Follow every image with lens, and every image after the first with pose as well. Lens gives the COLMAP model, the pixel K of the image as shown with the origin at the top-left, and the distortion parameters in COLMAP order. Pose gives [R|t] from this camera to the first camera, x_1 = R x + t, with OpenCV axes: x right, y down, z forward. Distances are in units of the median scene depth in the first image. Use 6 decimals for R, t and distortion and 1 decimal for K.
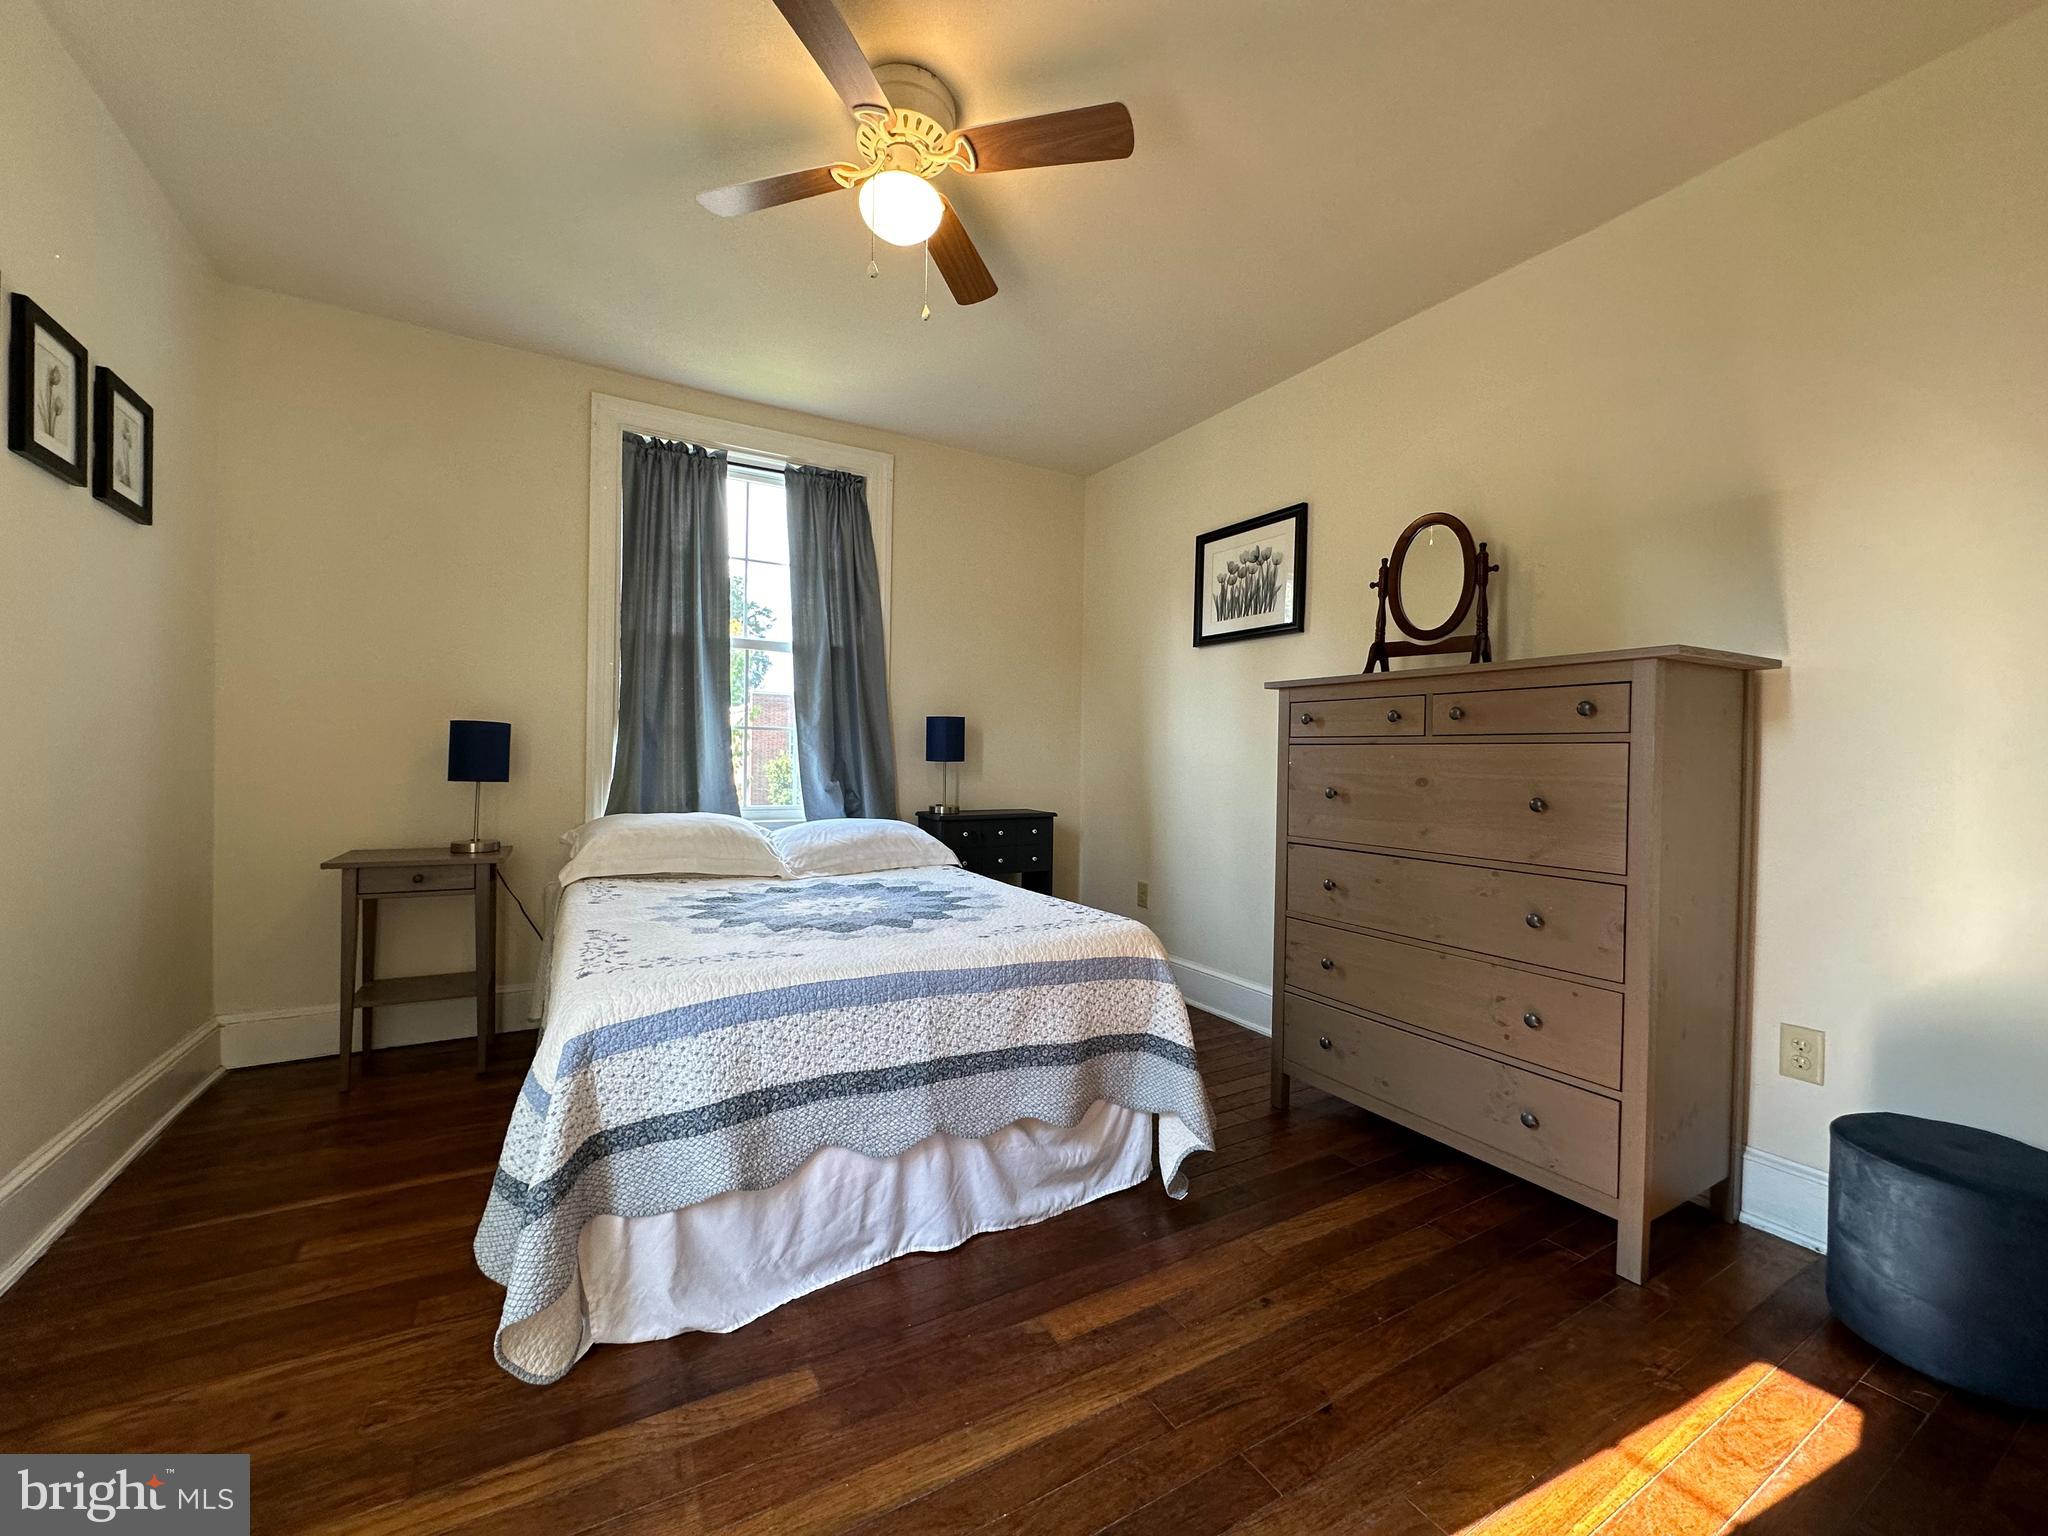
lens RADIAL K [[828.1, 0, 1027.8], [0, 828.1, 763.9], [0, 0, 1]] dist [-0.000626, -0.000001]
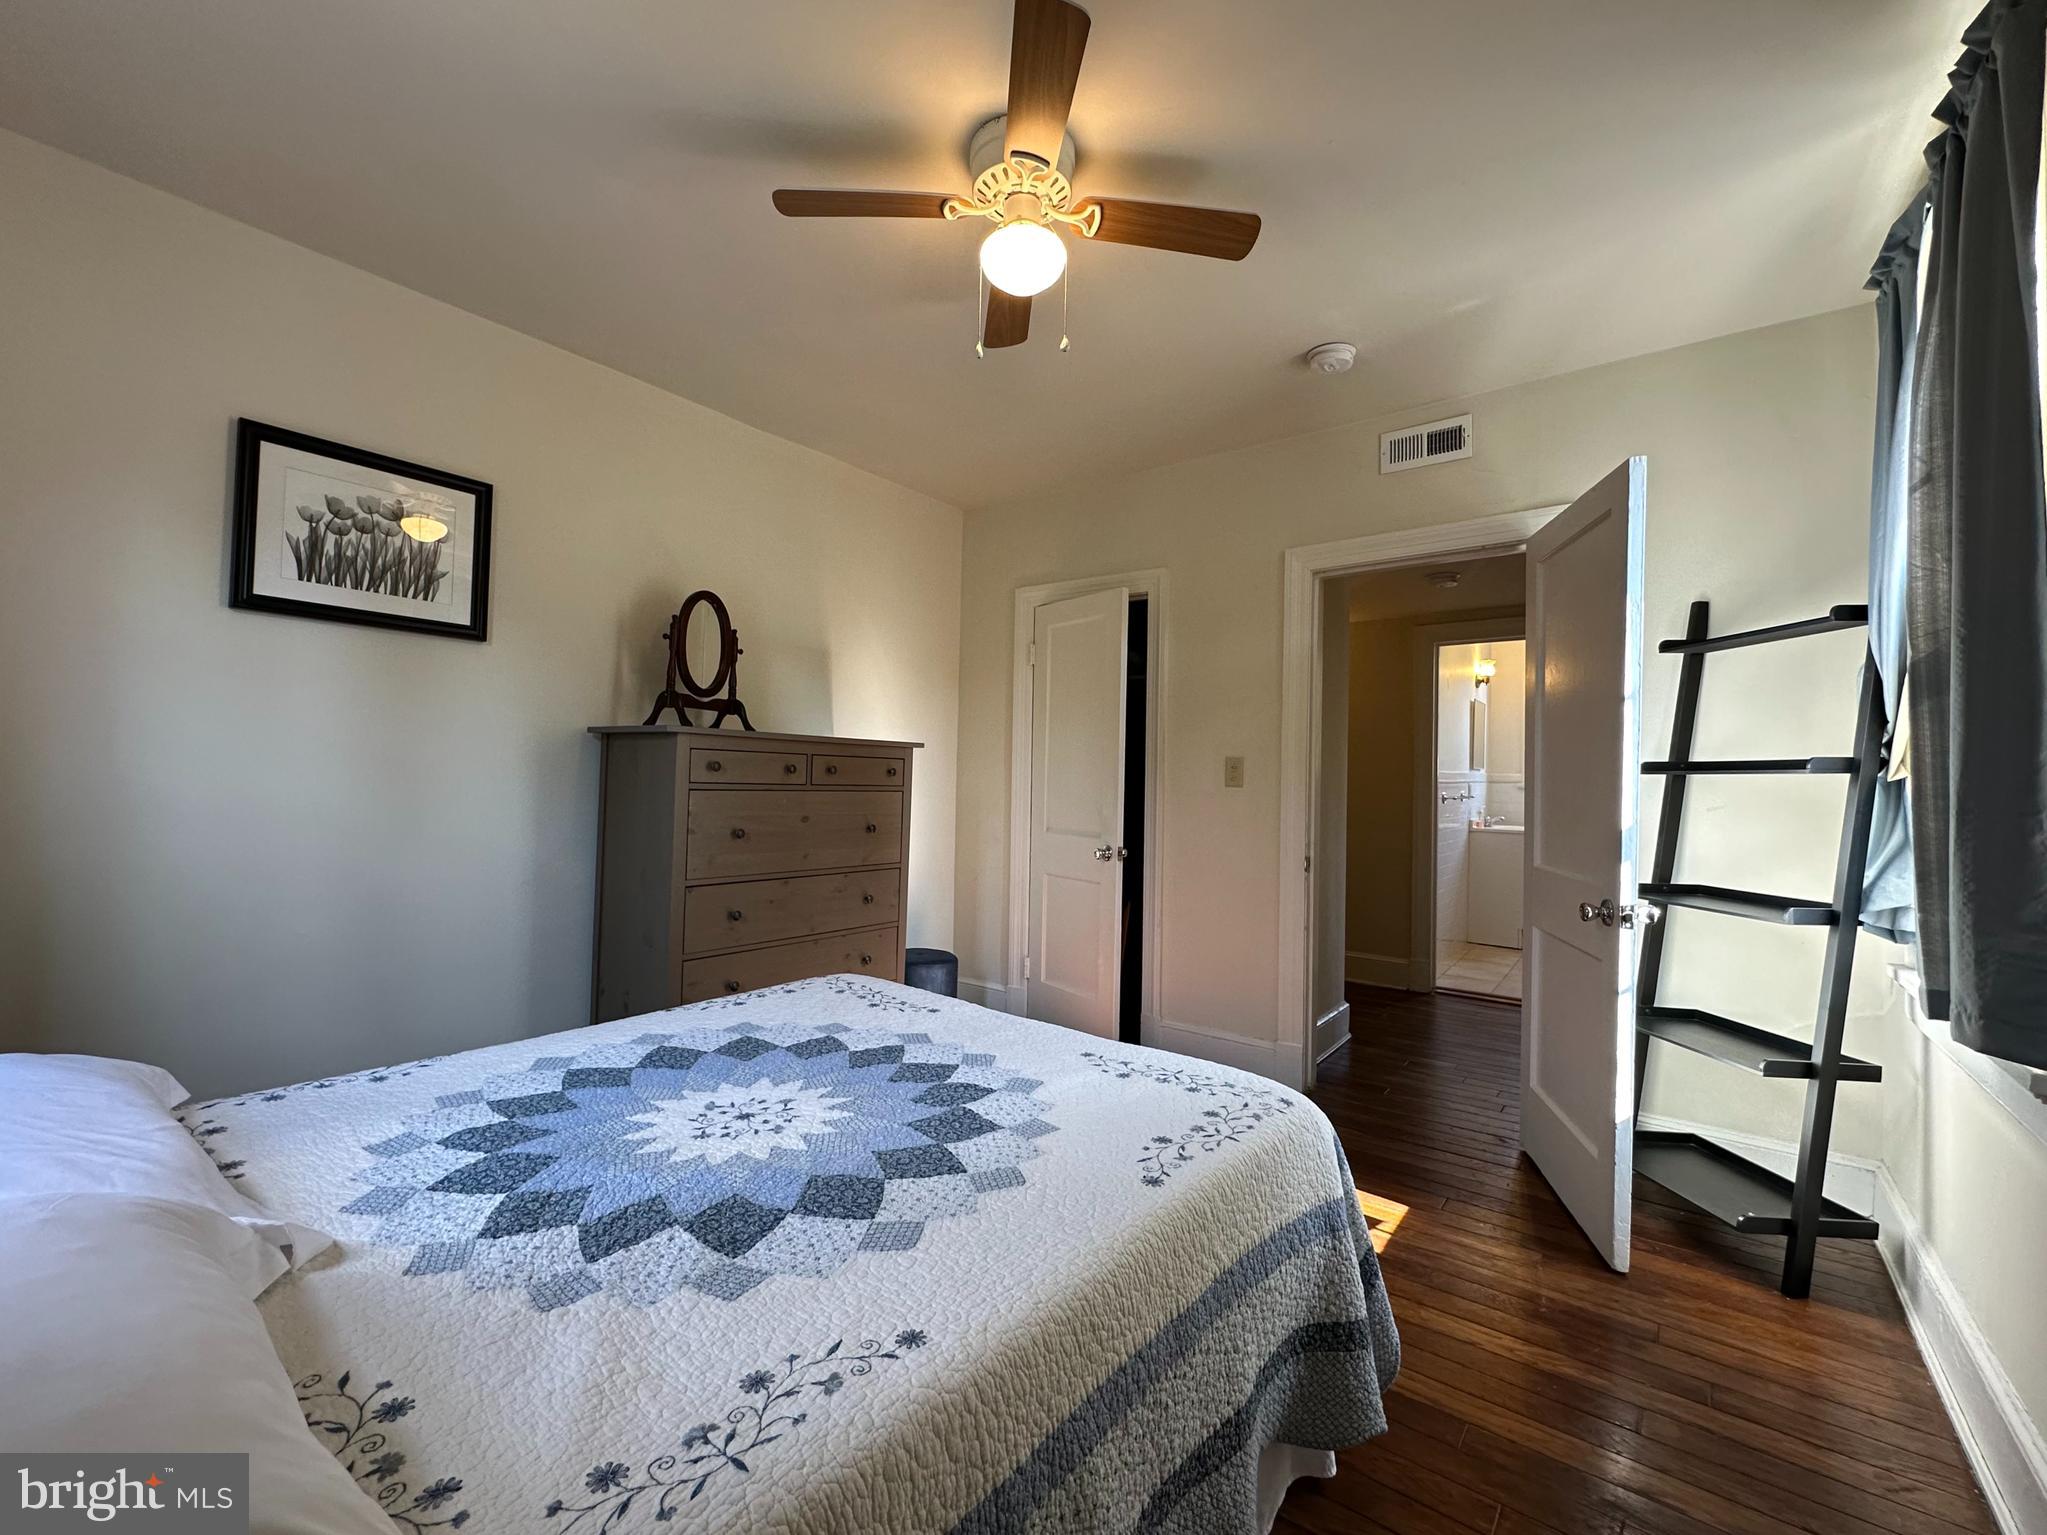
lens RADIAL K [[827.7, 0, 1028.9], [0, 827.7, 769.1], [0, 0, 1]] dist [-0.000626, -0.000001]
pose [[-0.368219, -0.014947, 0.929619, -0.744594], [-0.025336, 0.999661, 0.006037, -0.062519], [-0.929394, -0.021330, -0.368473, 0.950953]]
